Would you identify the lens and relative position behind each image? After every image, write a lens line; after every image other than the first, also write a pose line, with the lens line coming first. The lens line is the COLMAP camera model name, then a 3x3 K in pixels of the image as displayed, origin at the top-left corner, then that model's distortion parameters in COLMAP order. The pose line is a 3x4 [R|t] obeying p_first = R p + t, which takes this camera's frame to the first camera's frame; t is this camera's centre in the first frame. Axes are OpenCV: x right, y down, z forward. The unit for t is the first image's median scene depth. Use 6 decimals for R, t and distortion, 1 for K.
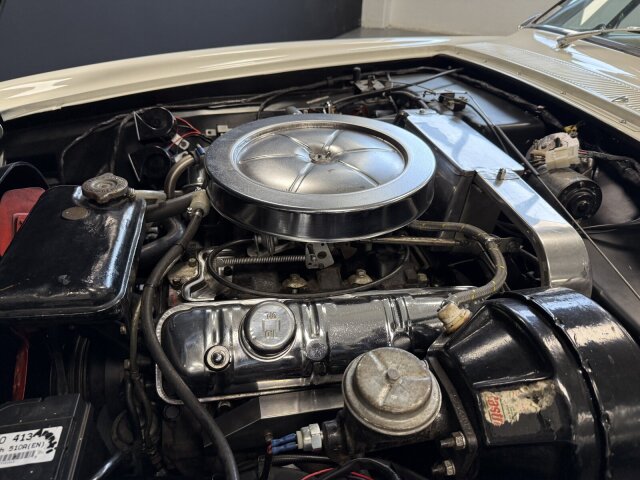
lens RADIAL K [[450.2, 0, 320.0], [0, 450.2, 240.0], [0, 0, 1]] dist [-0.000597, -0.001701]
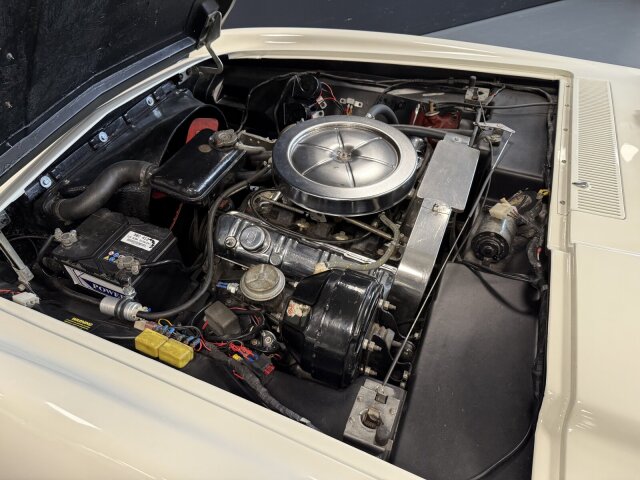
lens RADIAL K [[447.8, 0, 320.0], [0, 447.8, 240.0], [0, 0, 1]] dist [0.046964, -0.000264]
pose [[0.830545, 0.387125, -0.400412, 0.706150], [-0.310084, 0.918613, 0.244945, -0.285502], [0.462648, -0.079276, 0.882990, -0.463947]]
